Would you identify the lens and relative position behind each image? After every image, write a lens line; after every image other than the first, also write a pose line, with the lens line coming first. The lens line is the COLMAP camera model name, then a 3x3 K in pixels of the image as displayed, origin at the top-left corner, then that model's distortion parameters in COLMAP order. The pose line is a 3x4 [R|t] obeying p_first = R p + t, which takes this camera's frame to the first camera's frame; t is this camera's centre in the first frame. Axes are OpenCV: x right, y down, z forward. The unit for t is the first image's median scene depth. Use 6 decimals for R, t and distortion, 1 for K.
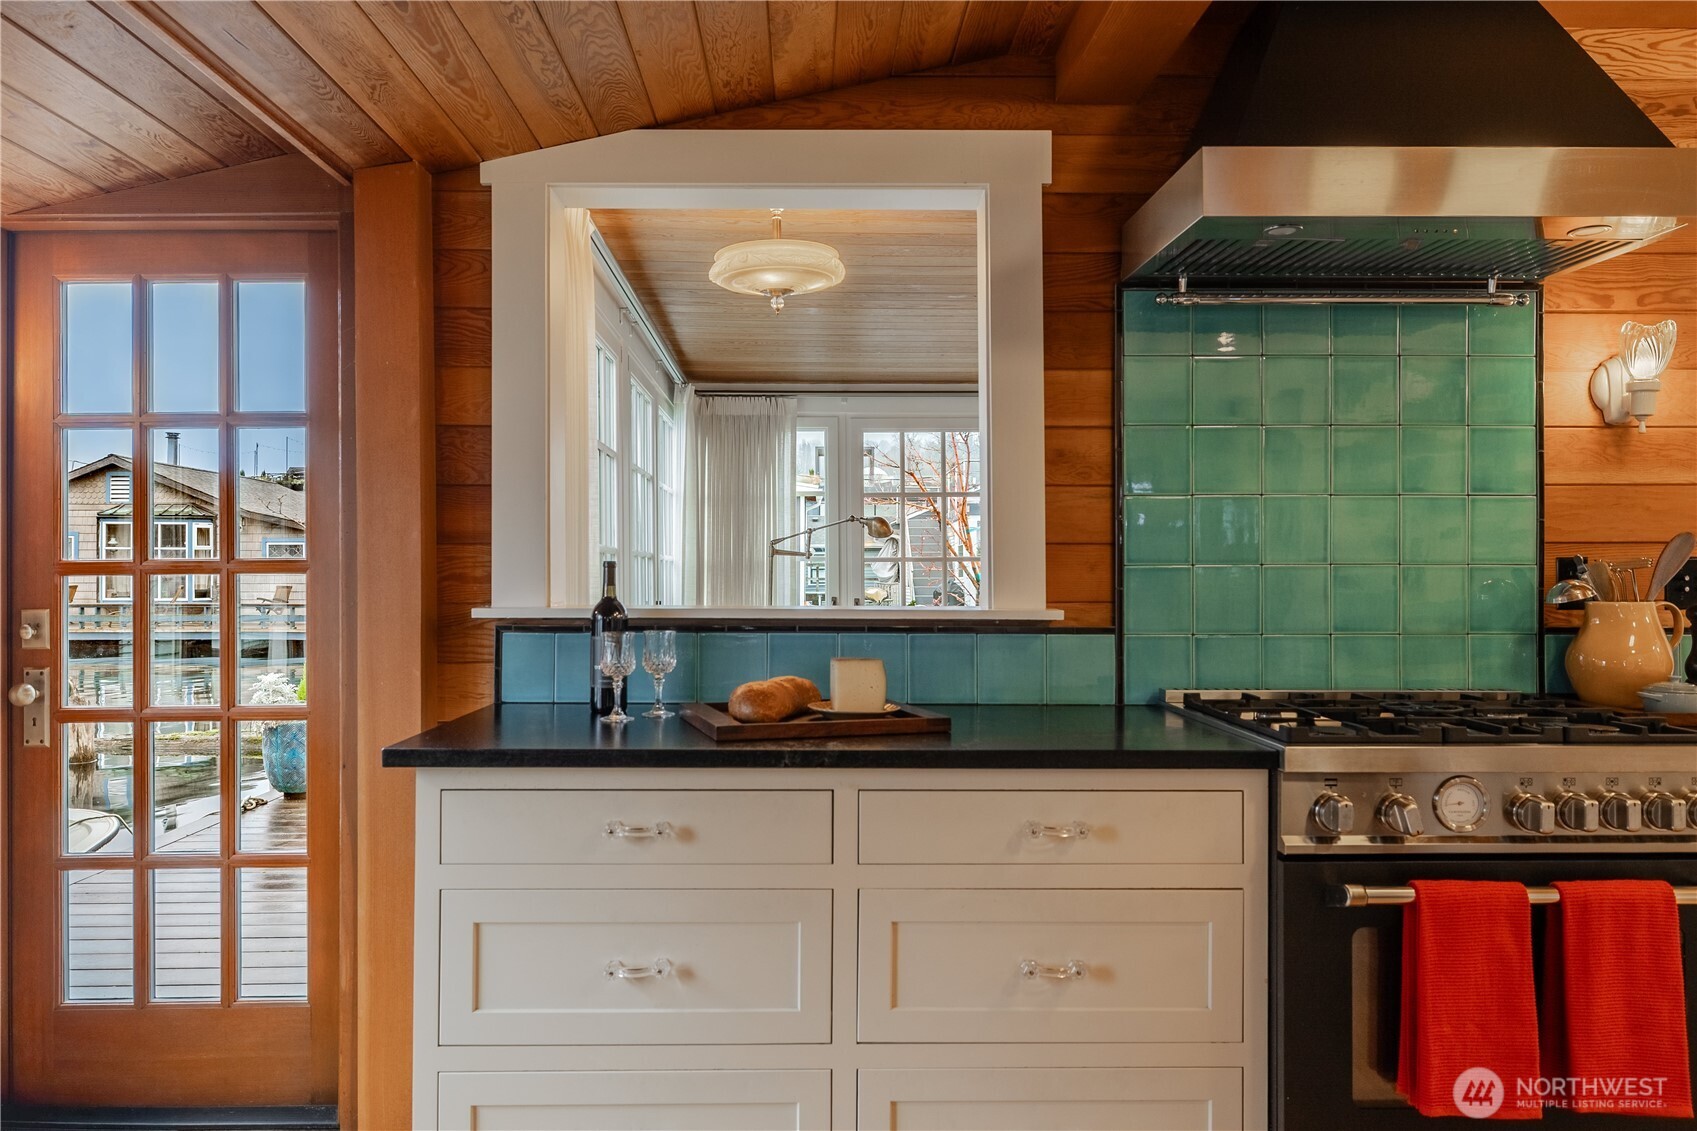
lens RADIAL K [[1122.5, 0, 842.8], [0, 1122.5, 554.1], [0, 0, 1]] dist [-0.000988, 0.001394]
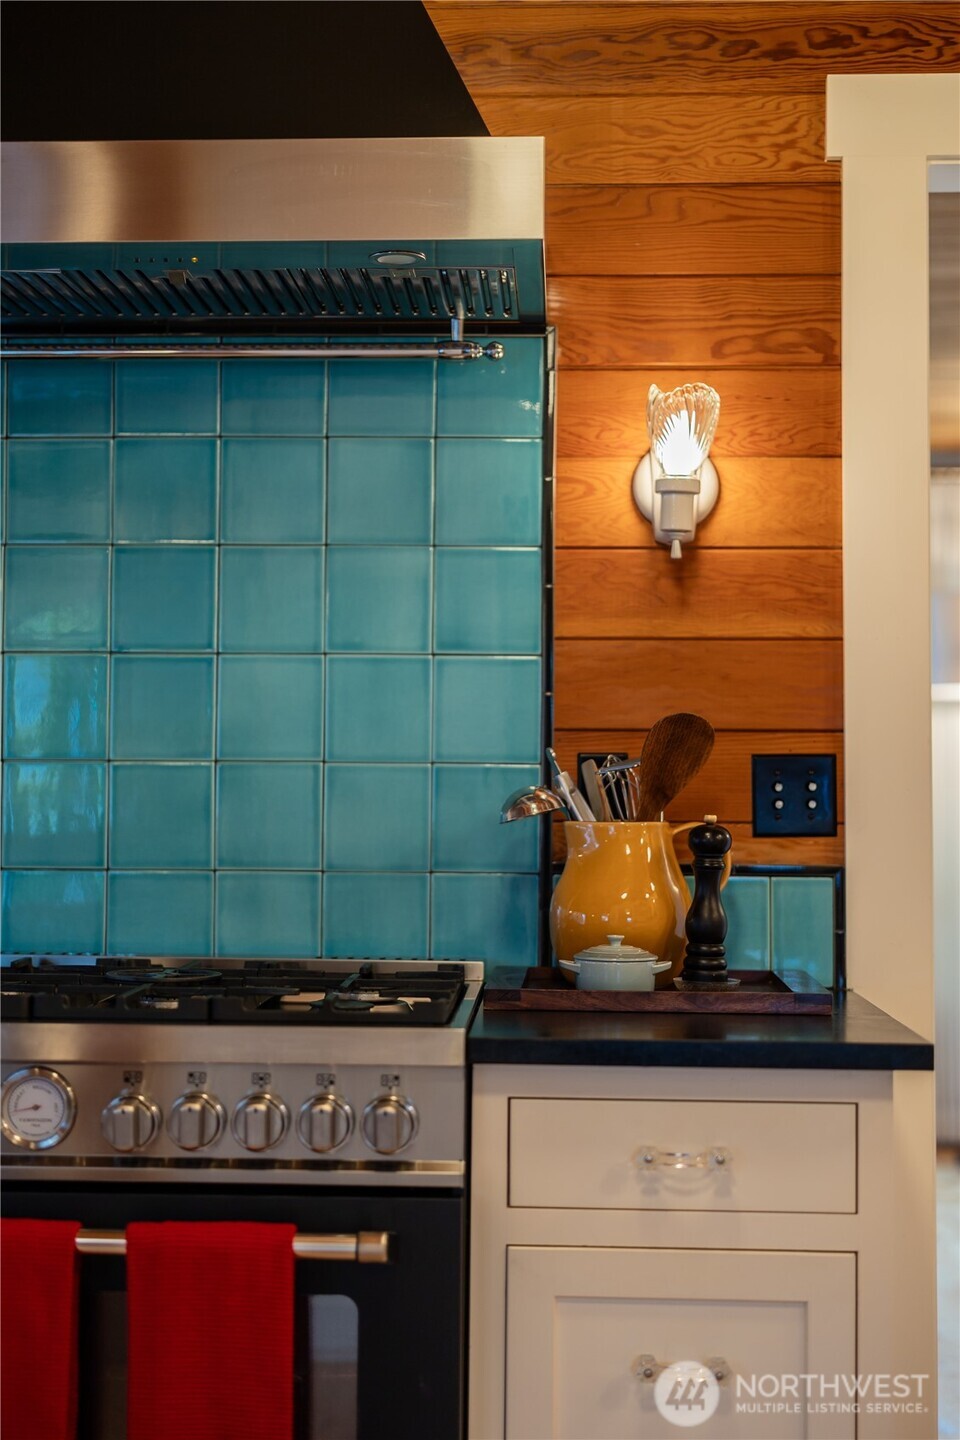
lens RADIAL K [[2006.2, 0, 480.0], [0, 2006.2, 726.7], [0, 0, 1]] dist [0.010120, 0.000000]
pose [[0.998203, 0.004367, -0.059758, 0.651968], [-0.006119, 0.999556, -0.029165, 0.021484], [0.059605, 0.029478, 0.997787, -0.135203]]
